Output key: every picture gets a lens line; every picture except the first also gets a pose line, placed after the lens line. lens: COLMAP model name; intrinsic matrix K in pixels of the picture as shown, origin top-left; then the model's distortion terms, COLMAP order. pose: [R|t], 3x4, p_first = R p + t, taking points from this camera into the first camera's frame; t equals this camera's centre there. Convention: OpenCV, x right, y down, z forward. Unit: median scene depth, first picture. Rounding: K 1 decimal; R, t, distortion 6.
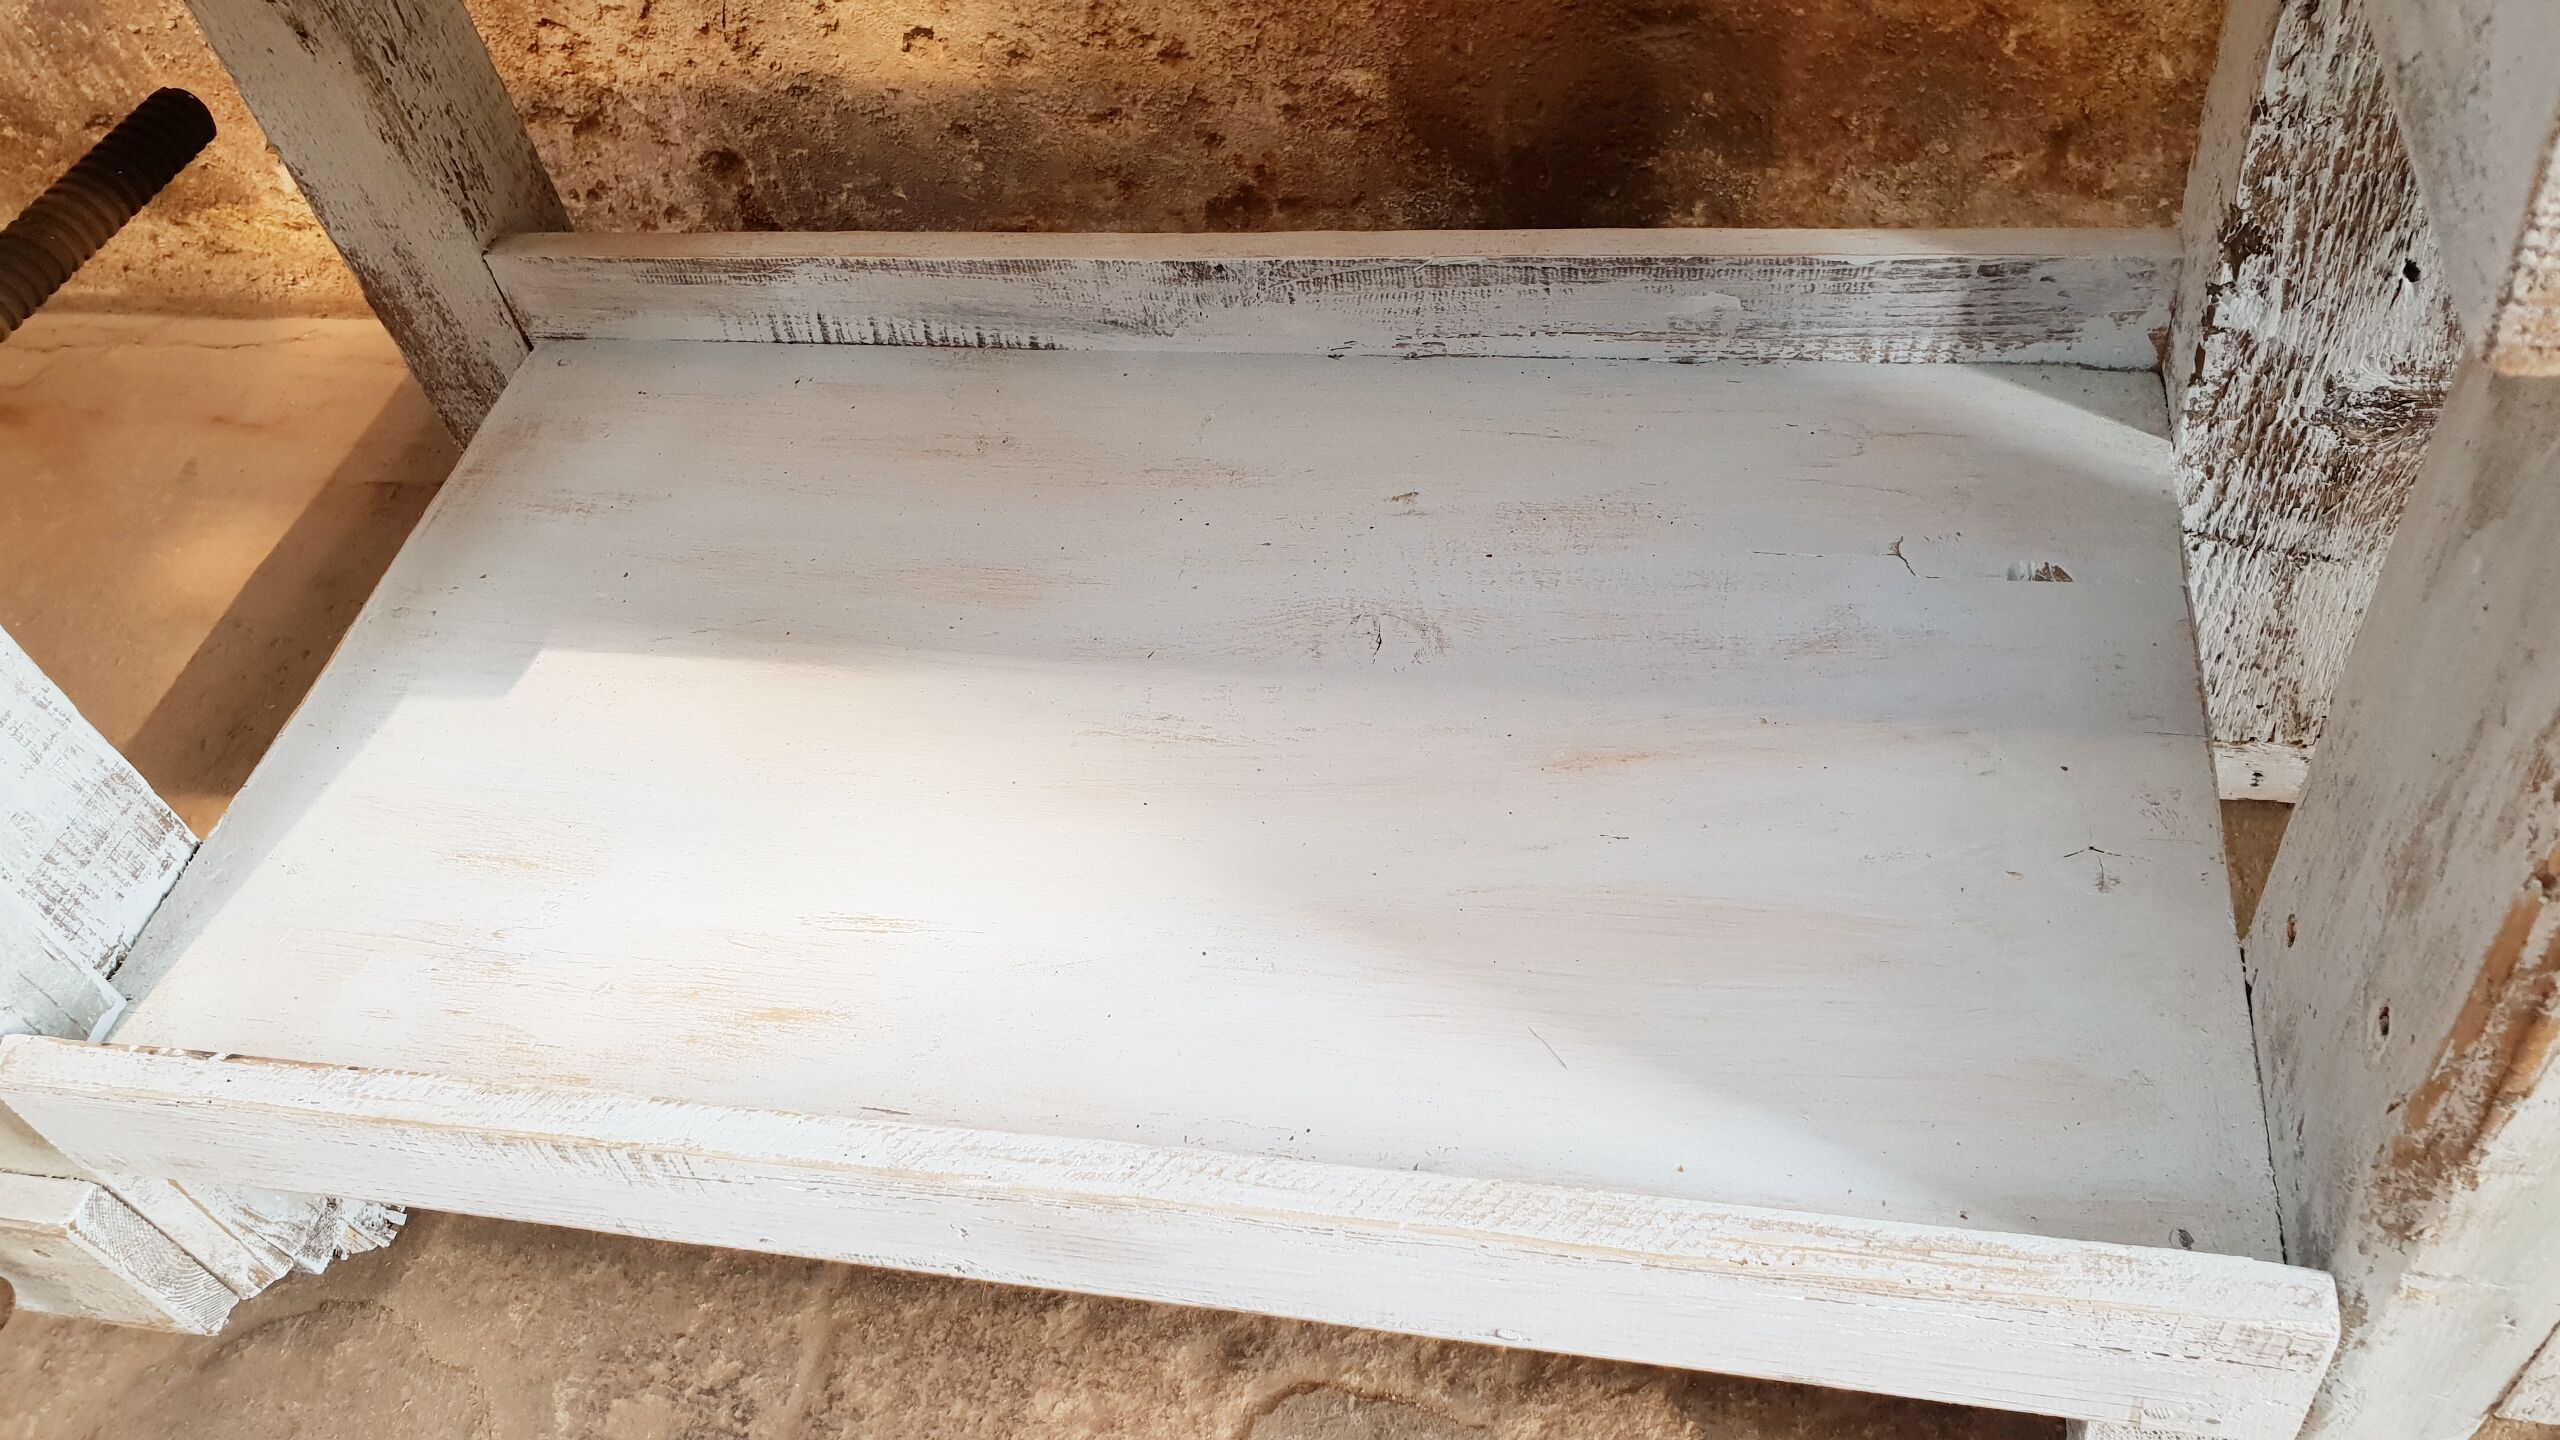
lens RADIAL K [[2014.4, 0, 1245.9], [0, 2014.4, 691.2], [0, 0, 1]] dist [-0.010133, 0.041054]
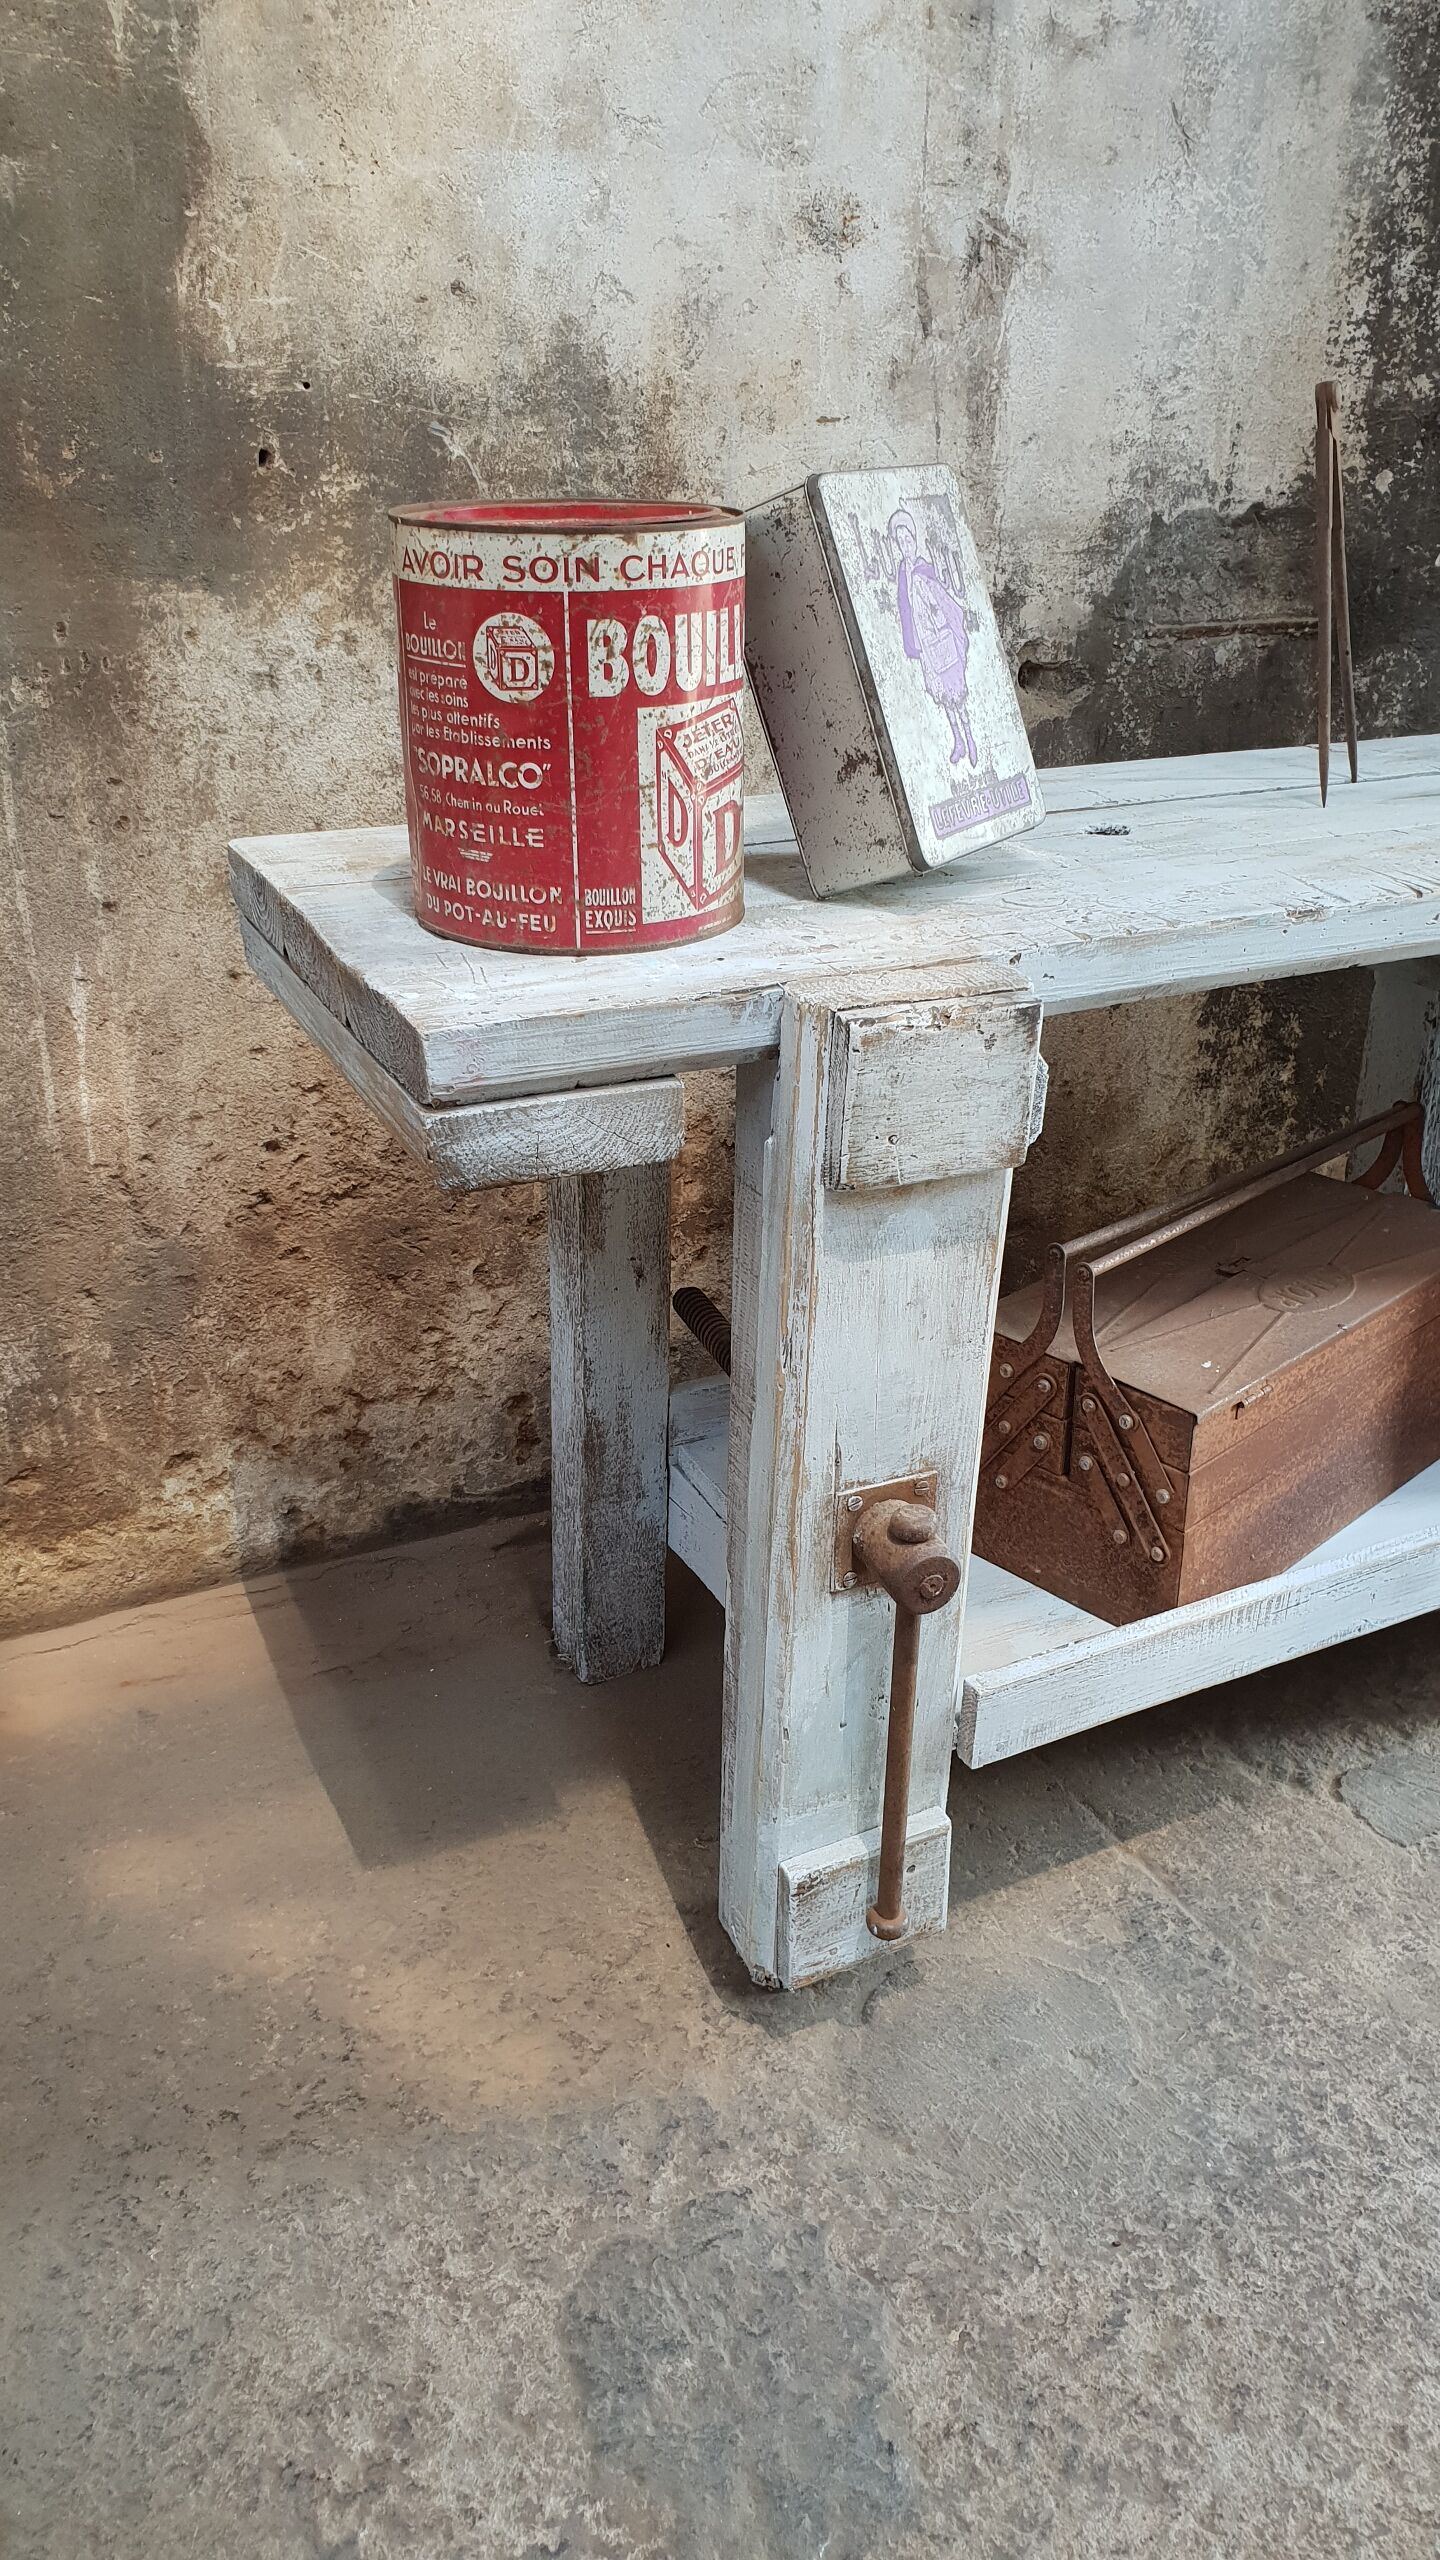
lens RADIAL K [[2014.4, 0, 760.7], [0, 2014.4, 1280.5], [0, 0, 1]] dist [-0.010133, 0.041054]
pose [[0.764696, -0.116934, 0.633692, -1.606510], [0.376518, 0.879144, -0.292129, 0.267704], [-0.522947, 0.461987, 0.716306, -0.387196]]
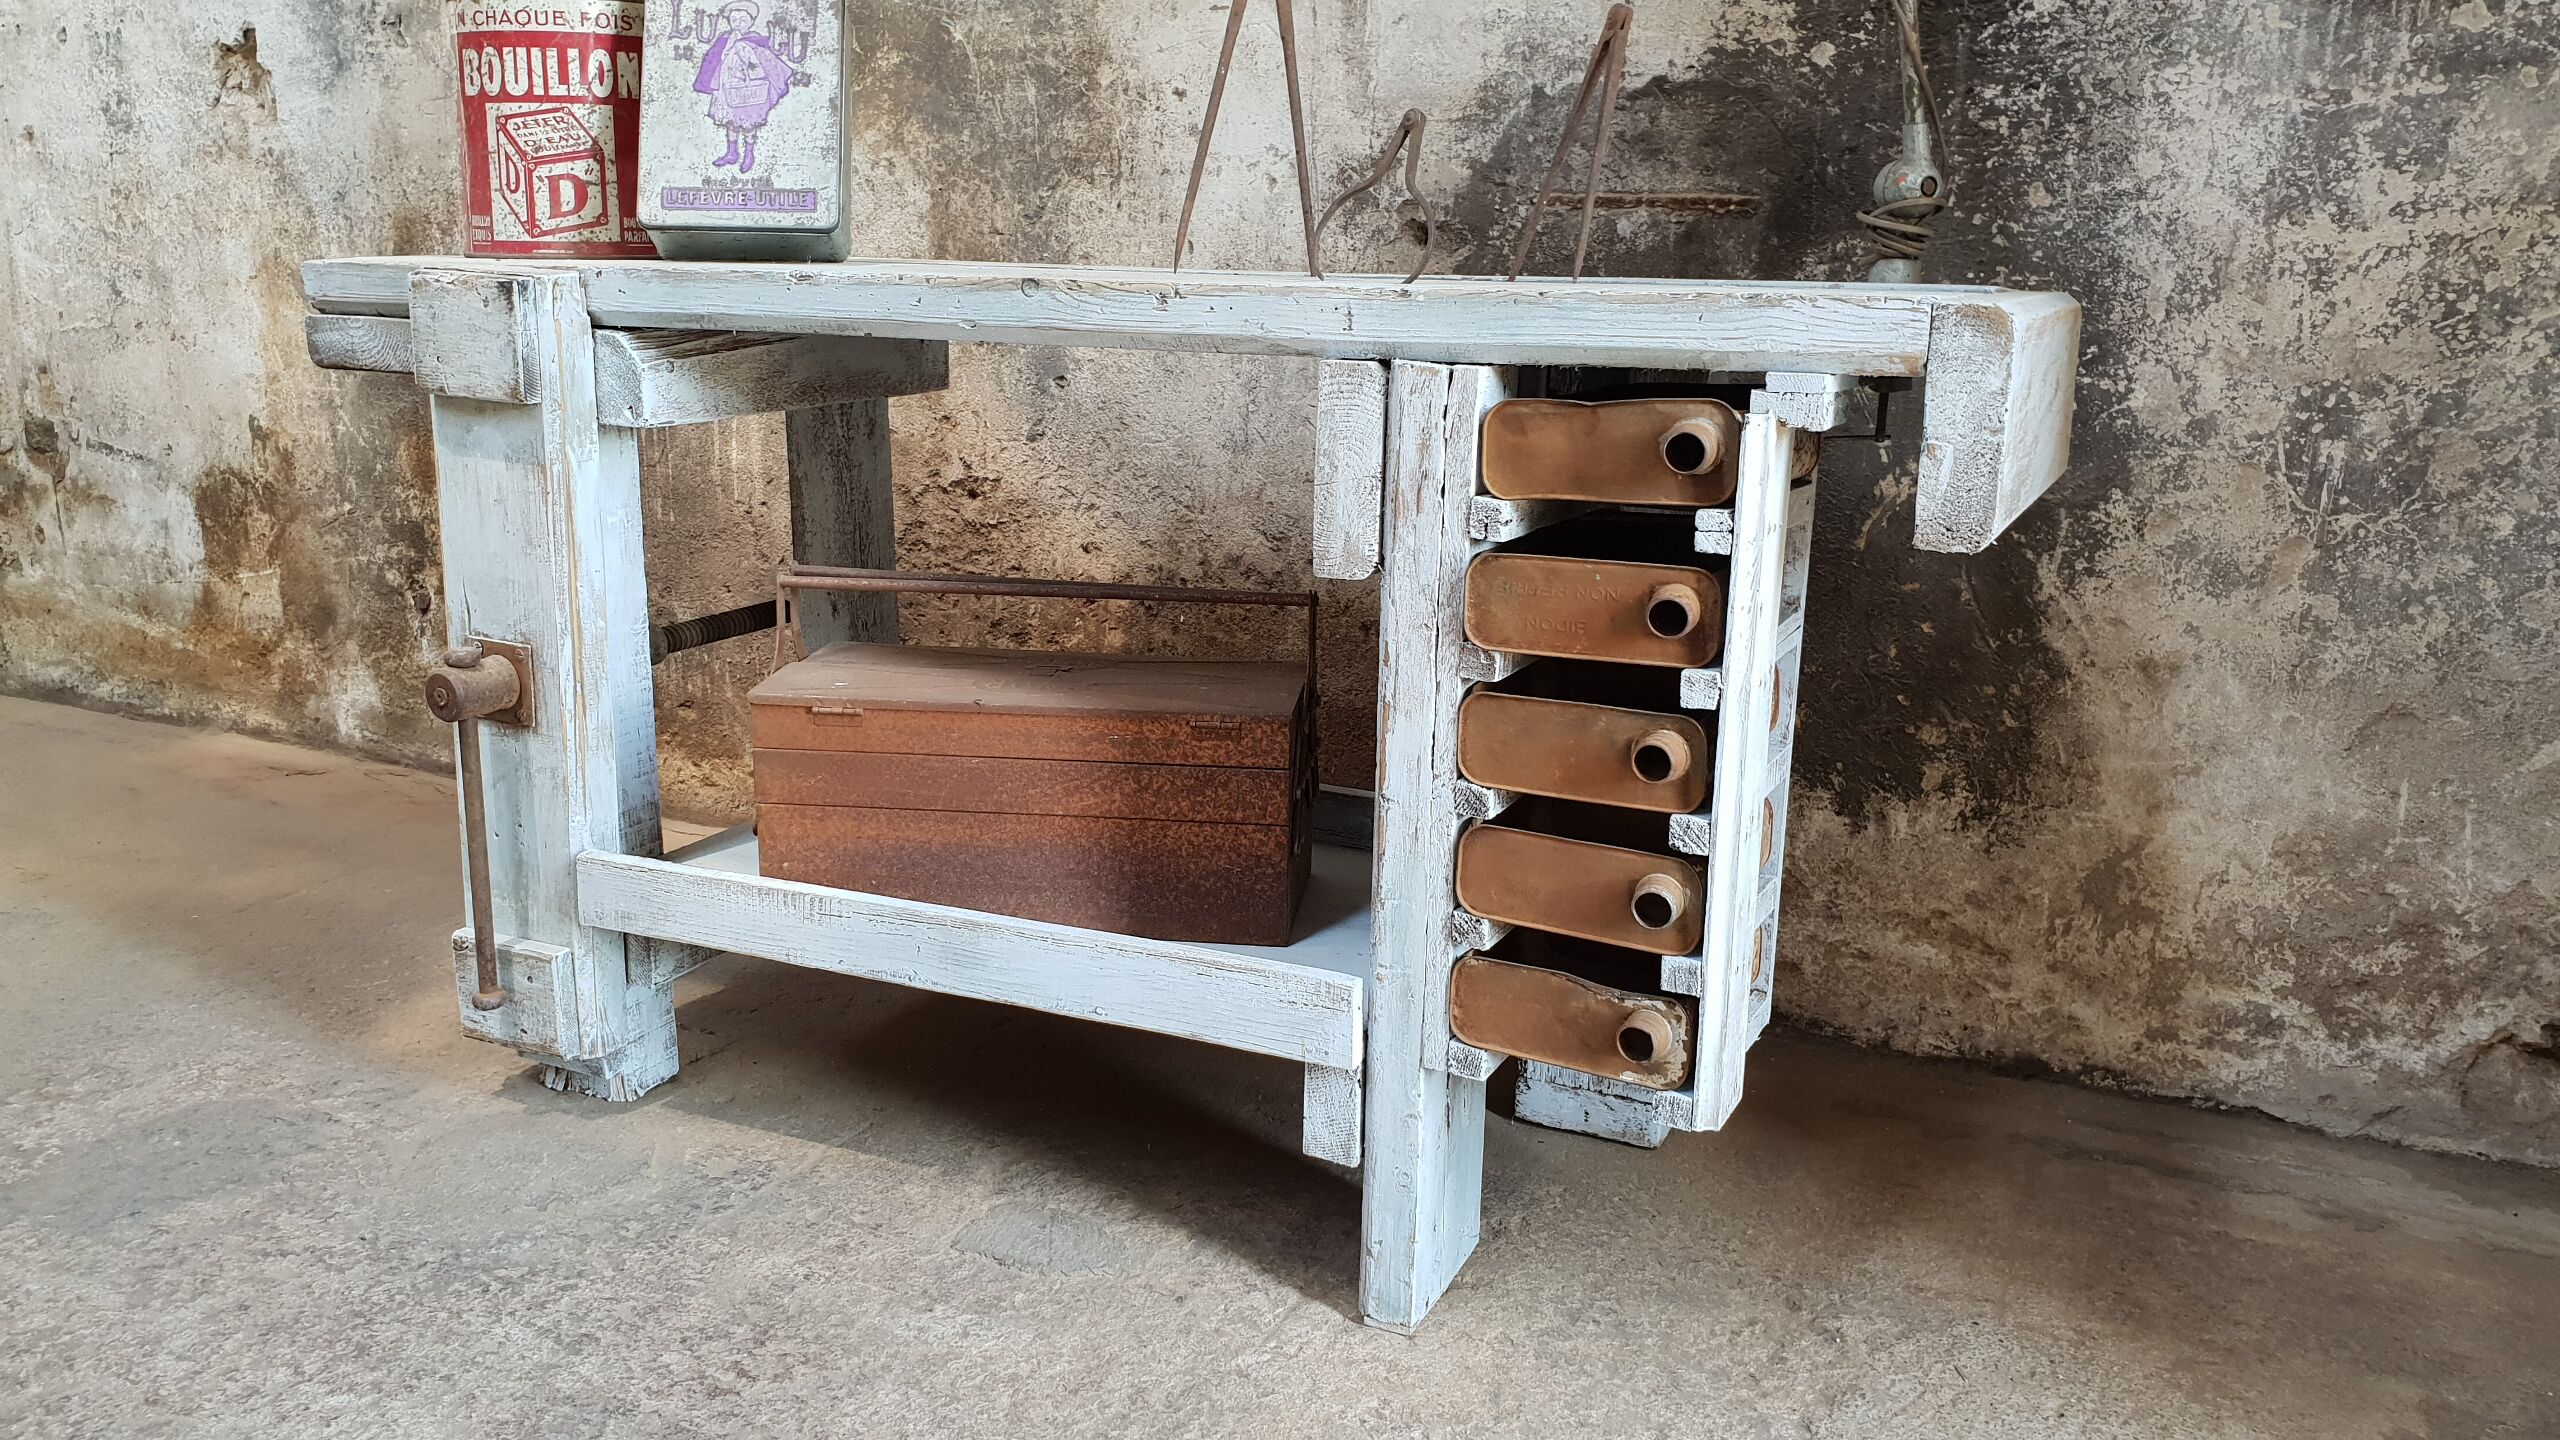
lens RADIAL K [[2034.3, 0, 1242.5], [0, 2034.3, 680.7], [0, 0, 1]] dist [-0.020866, 0.062010]
pose [[0.957860, 0.216753, -0.188472, 0.492728], [-0.284804, 0.801892, -0.525220, 0.909161], [0.037291, 0.556765, 0.829833, -0.982419]]
